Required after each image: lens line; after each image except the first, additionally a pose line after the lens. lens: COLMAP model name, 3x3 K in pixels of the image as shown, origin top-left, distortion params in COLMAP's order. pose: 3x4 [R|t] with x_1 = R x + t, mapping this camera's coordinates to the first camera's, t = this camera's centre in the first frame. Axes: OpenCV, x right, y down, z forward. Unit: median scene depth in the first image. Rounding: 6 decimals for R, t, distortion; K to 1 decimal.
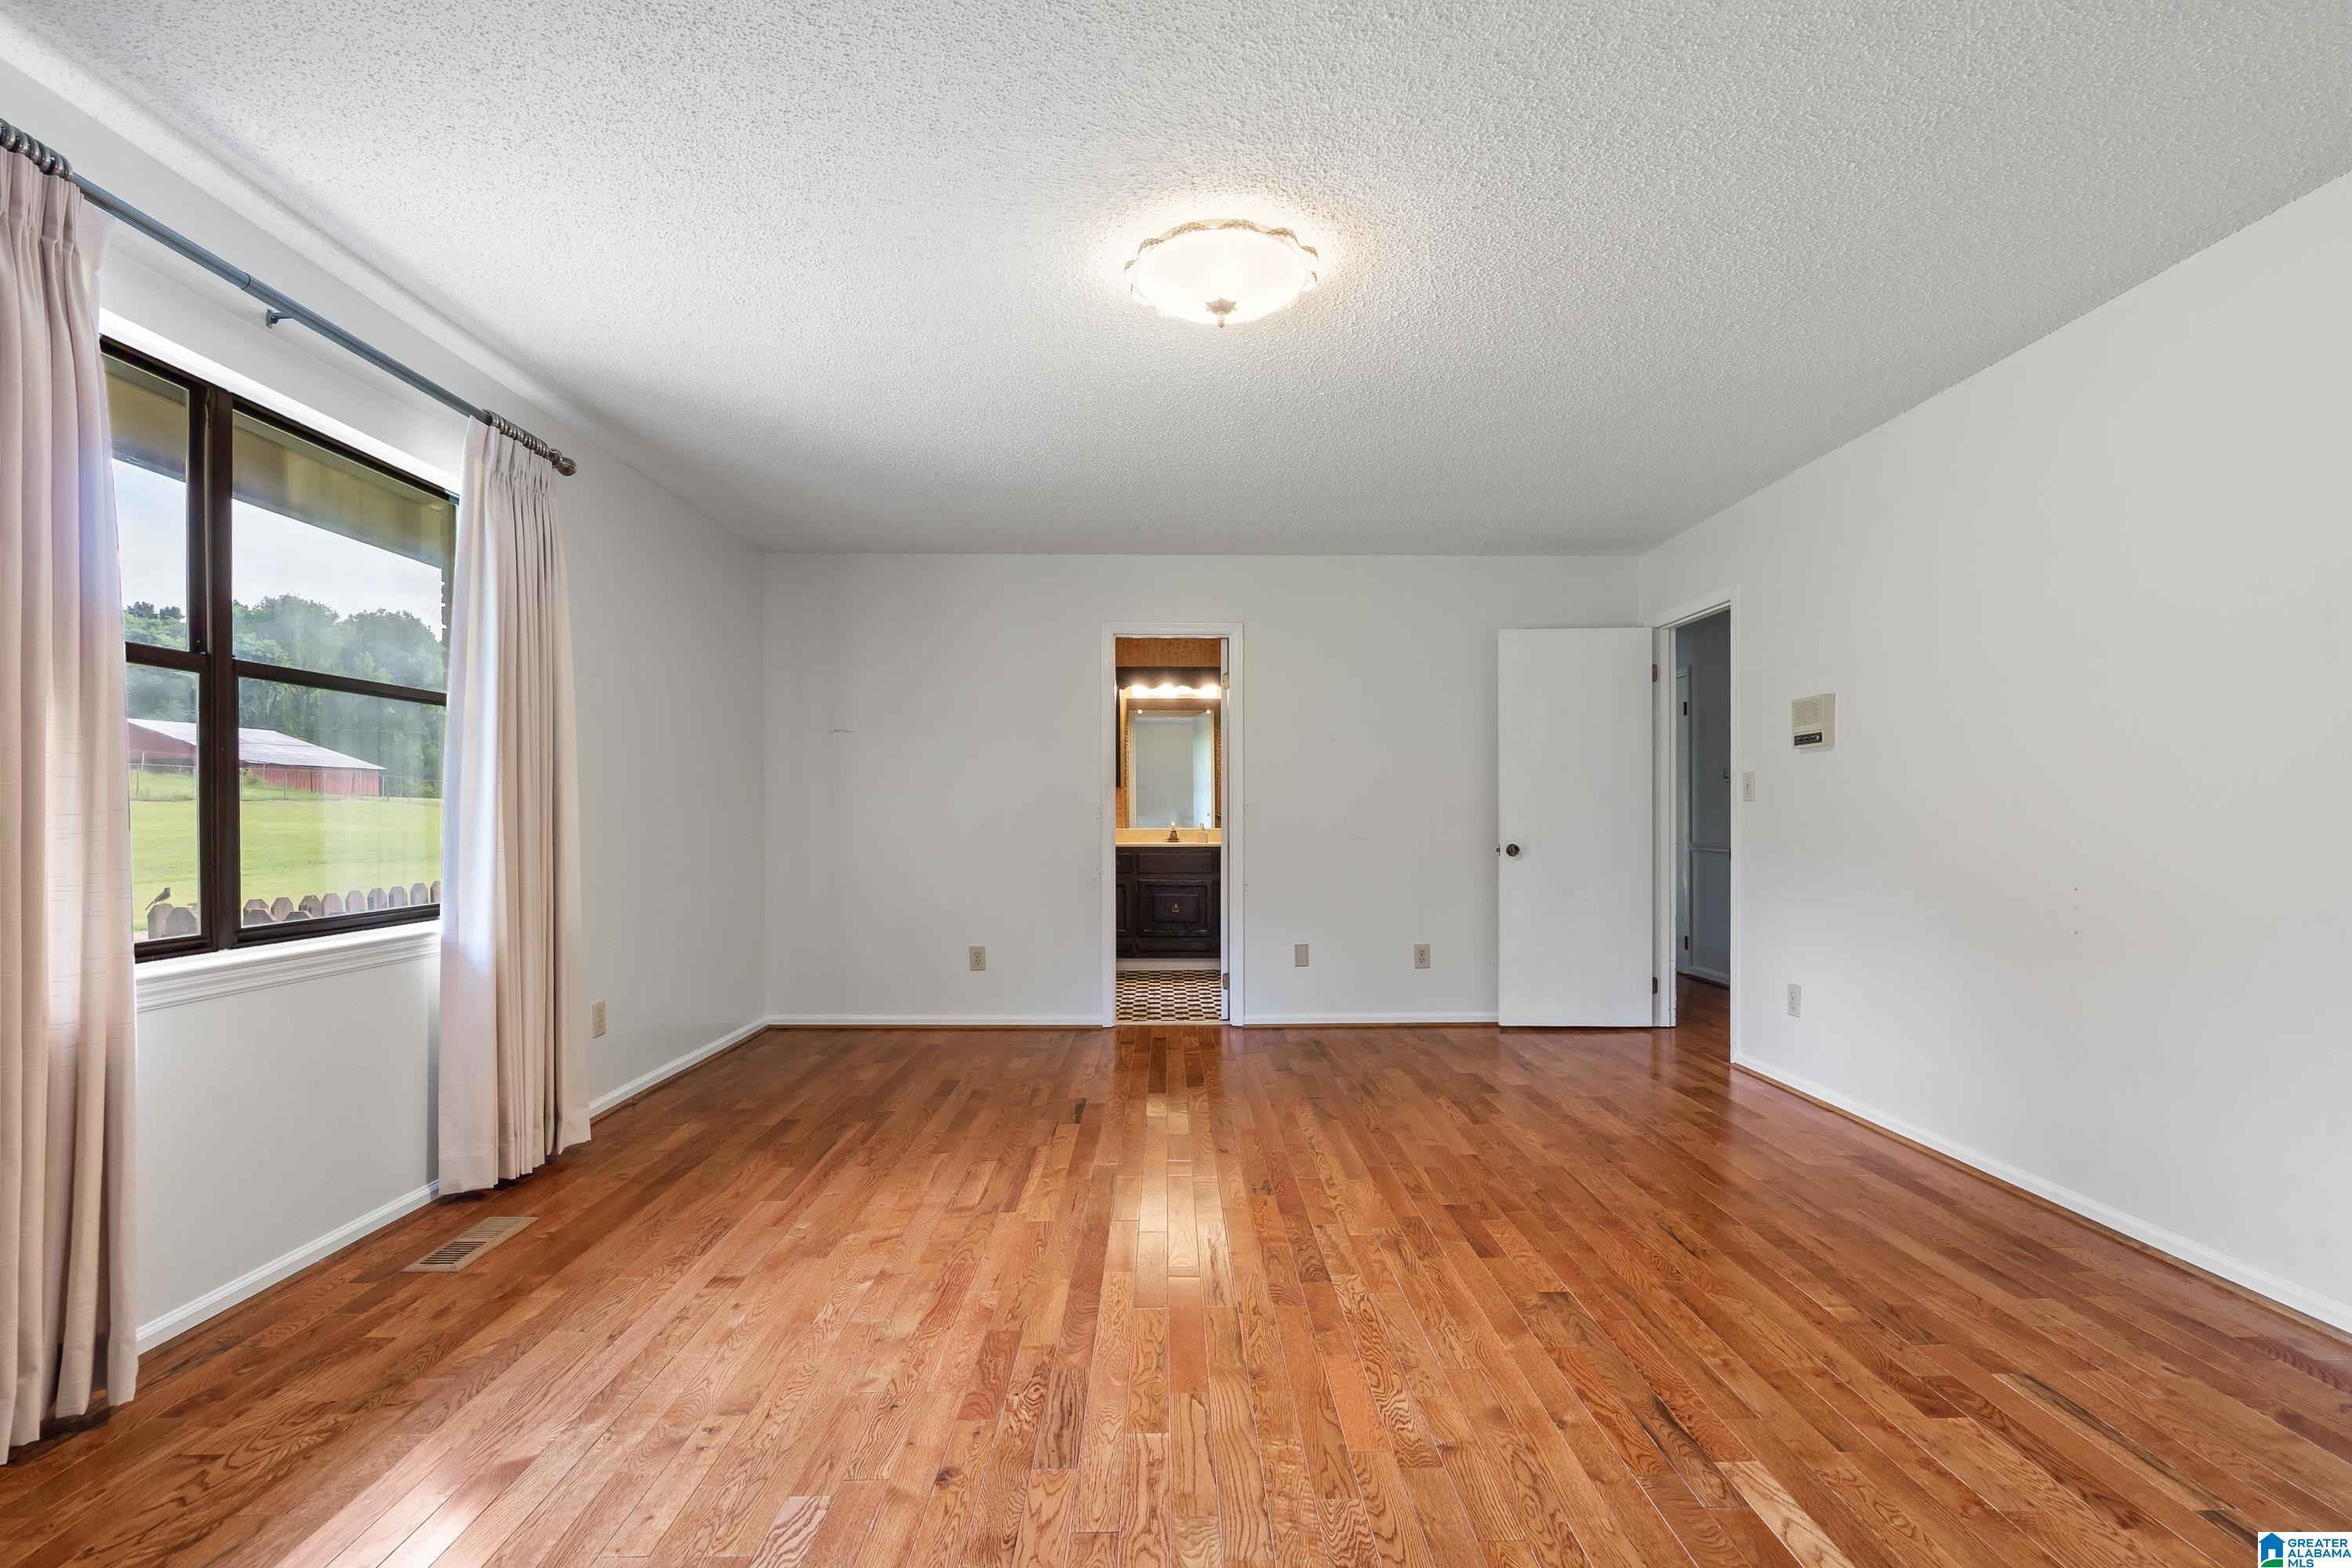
lens RADIAL K [[1059.4, 0, 1180.5], [0, 1059.4, 804.4], [0, 0, 1]] dist [-0.014483, 0.007920]
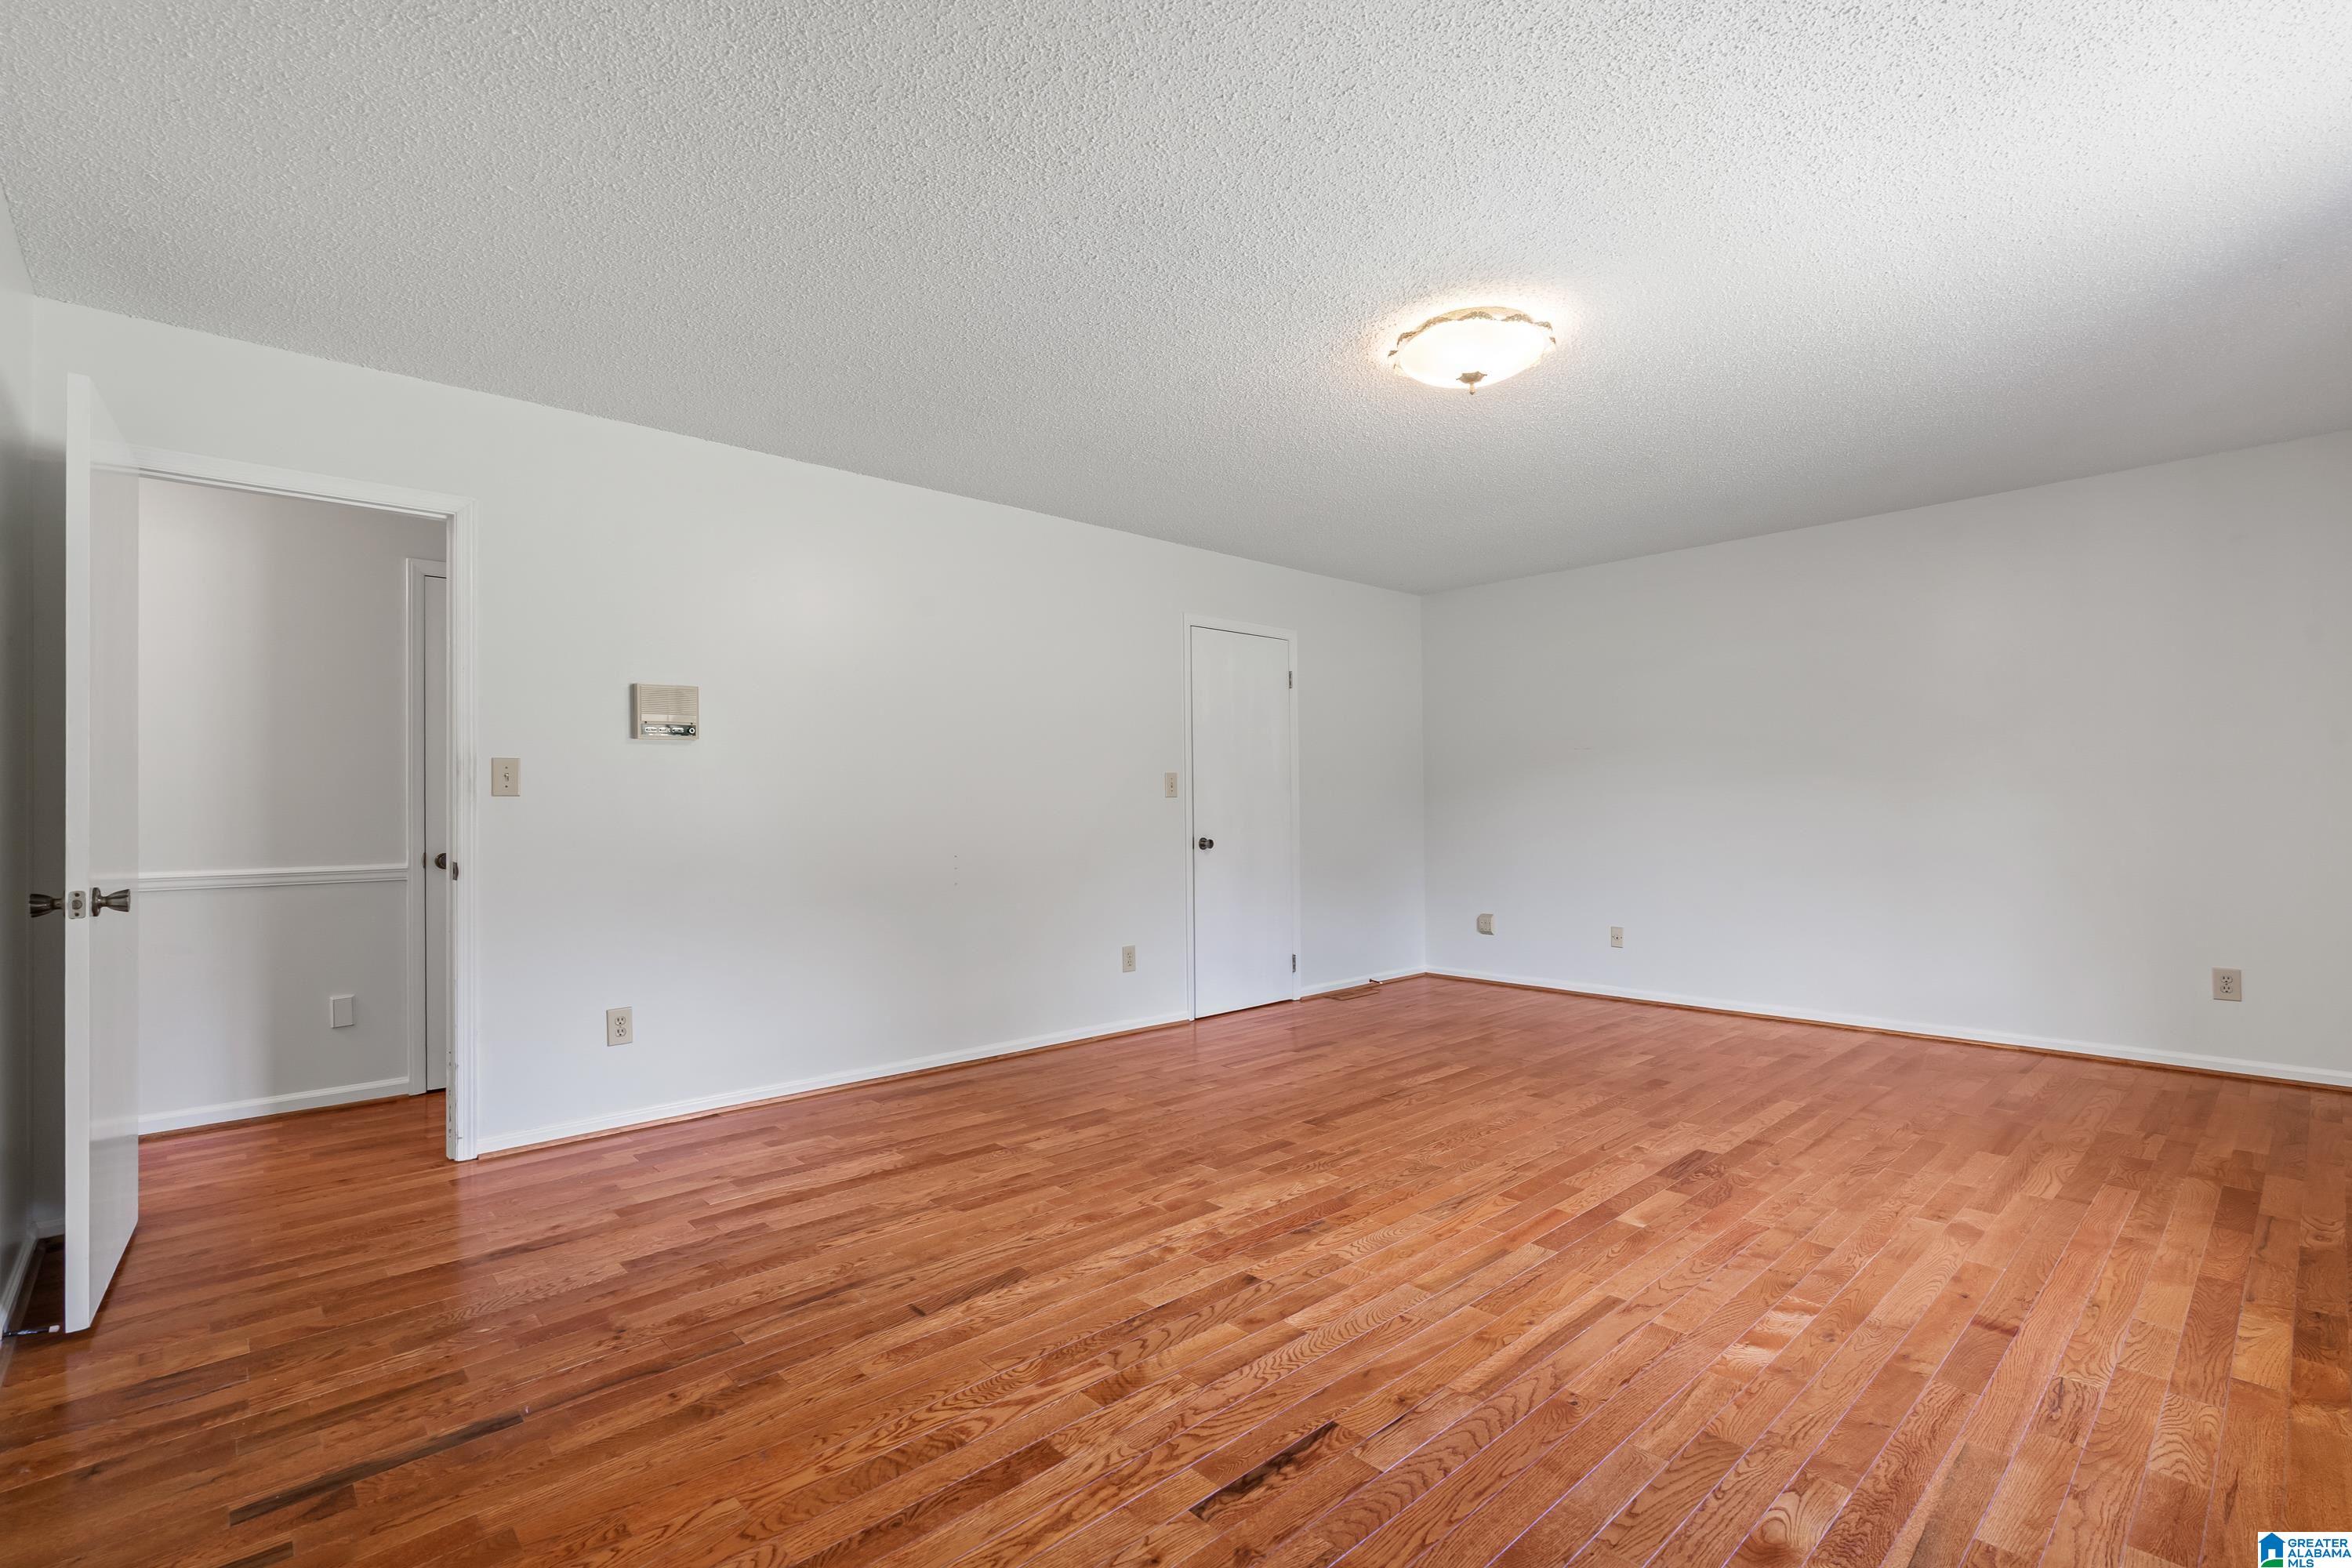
lens RADIAL K [[1068.8, 0, 1177.3], [0, 1068.8, 813.6], [0, 0, 1]] dist [-0.003894, -0.000007]
pose [[-0.665814, 0.004182, 0.746106, -0.548719], [0.002739, 0.999991, -0.003161, 0.021479], [-0.746113, -0.000060, -0.665820, 1.797635]]
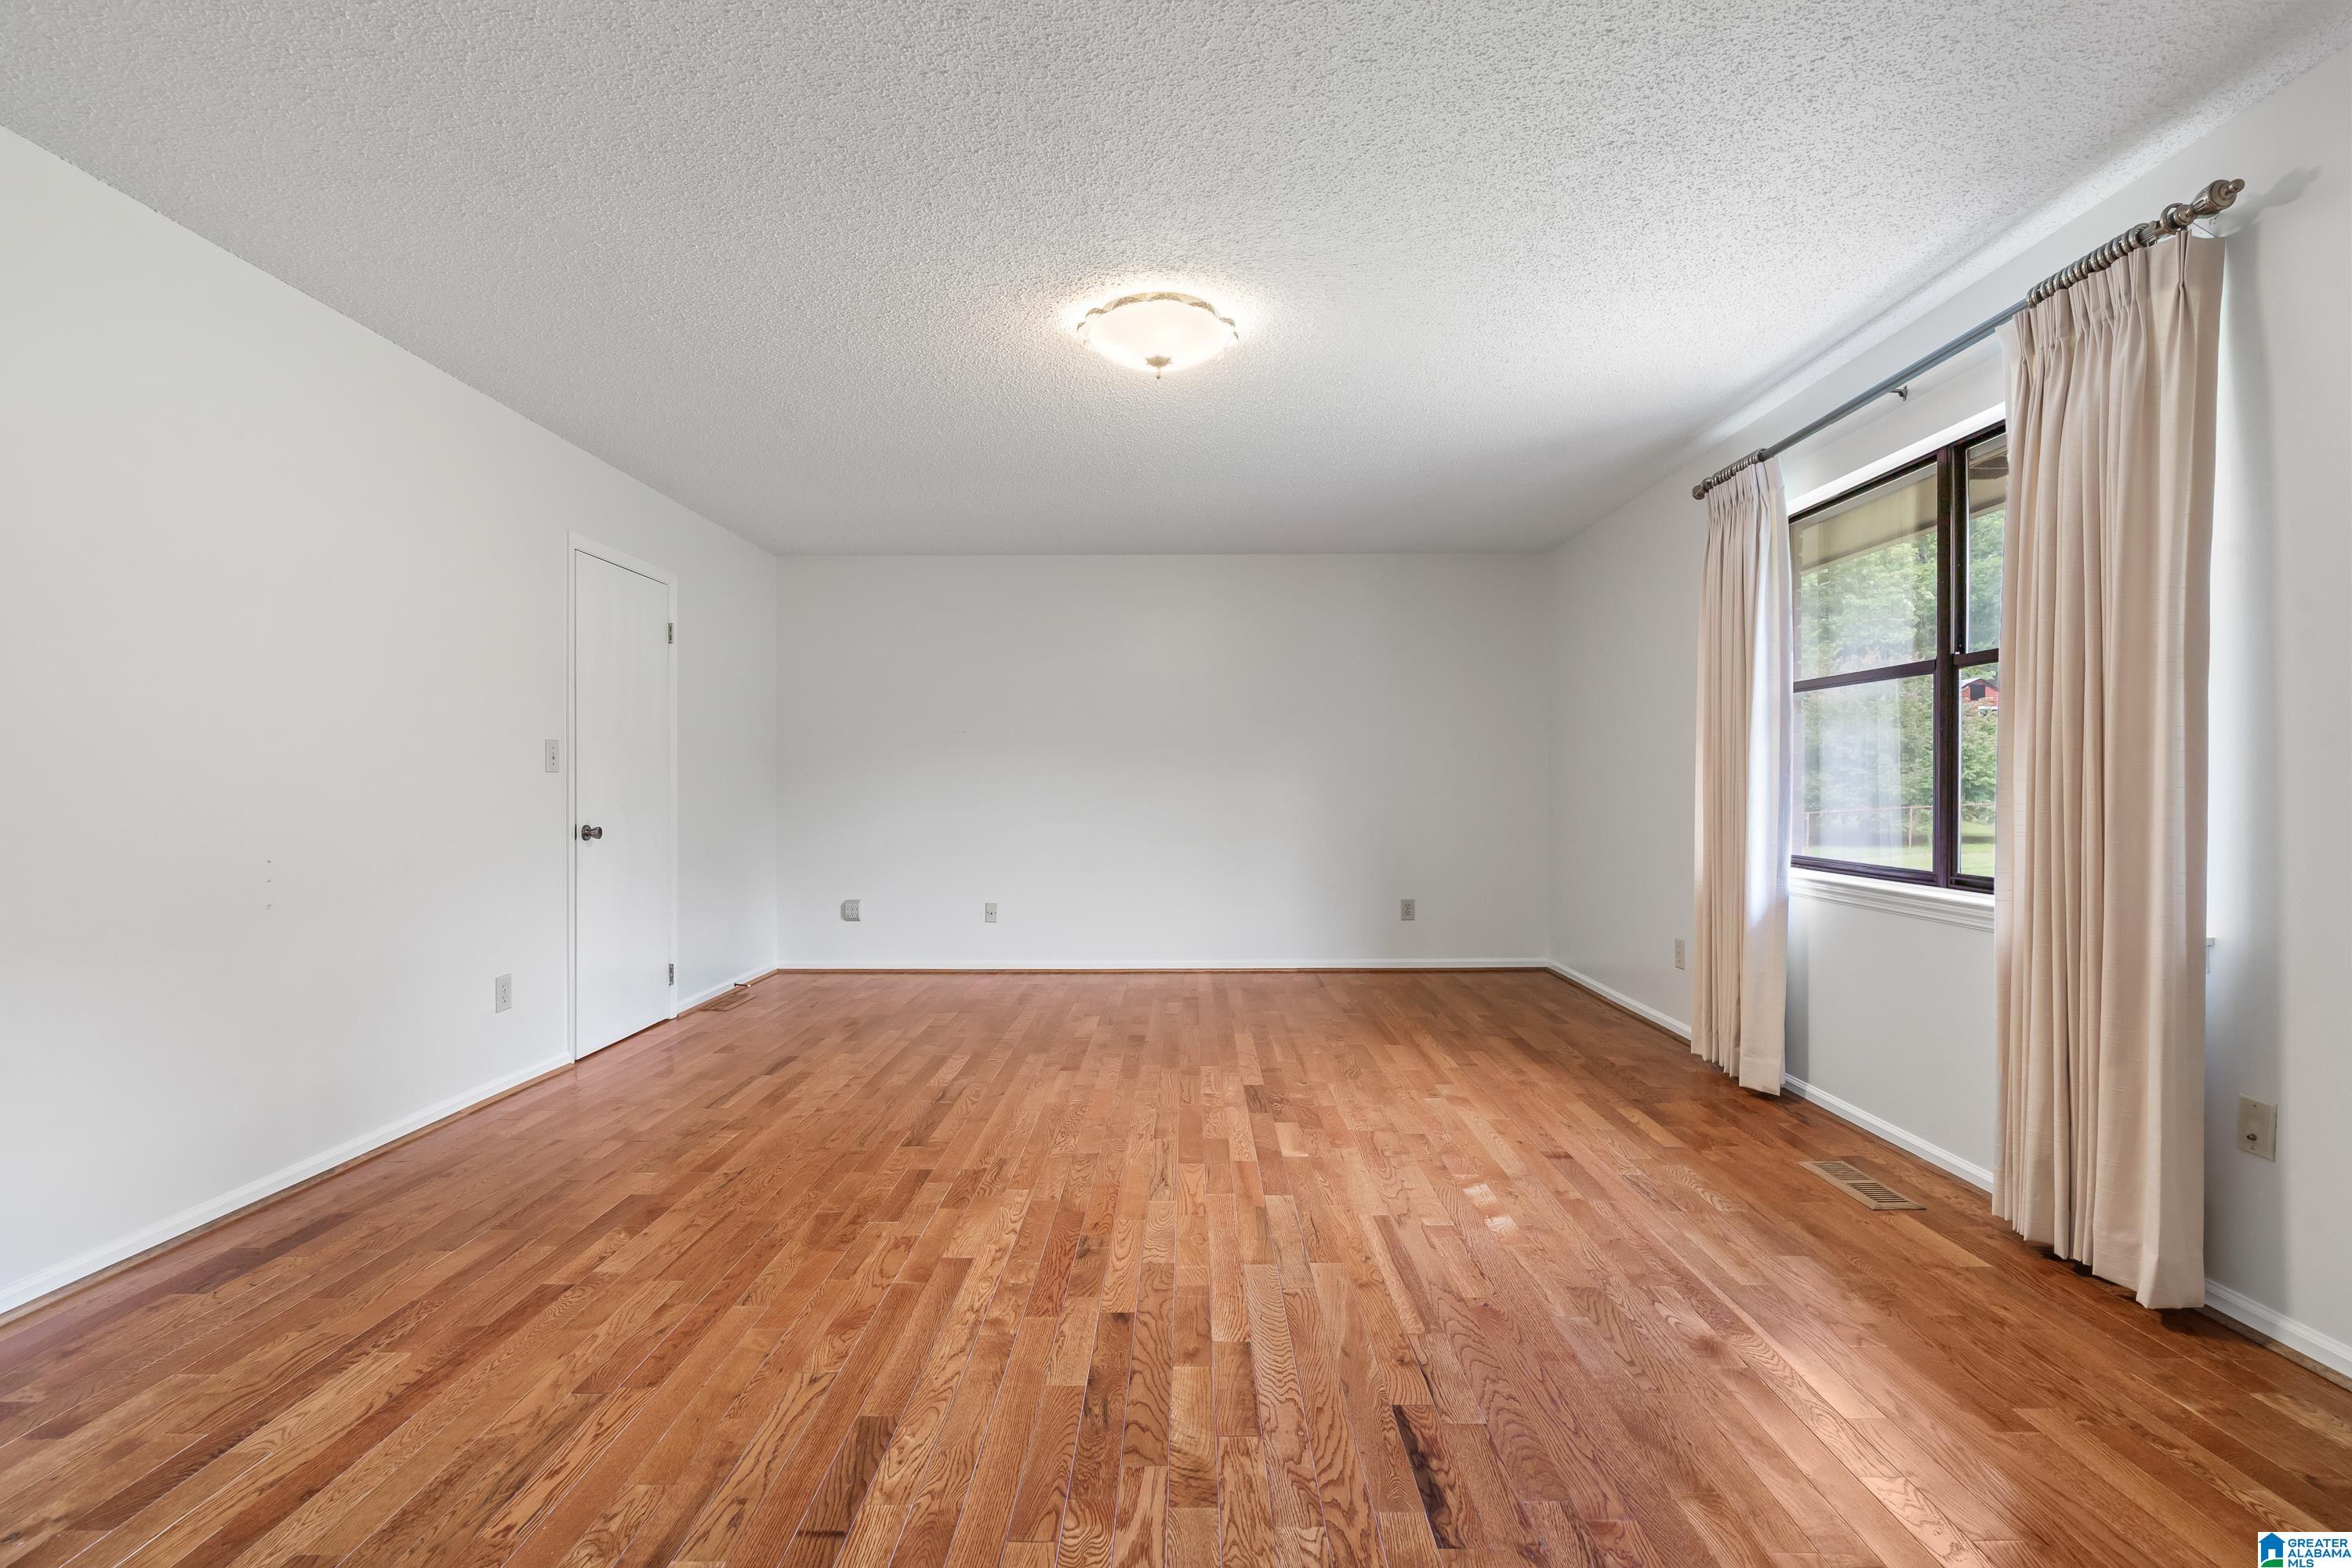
lens RADIAL K [[1059.4, 0, 1180.5], [0, 1059.4, 804.4], [0, 0, 1]] dist [-0.014483, 0.007920]
pose [[-0.999732, 0.002905, 0.022970, -0.011605], [0.003063, 0.999972, 0.006850, 0.022312], [-0.022950, 0.006918, -0.999713, 1.931437]]
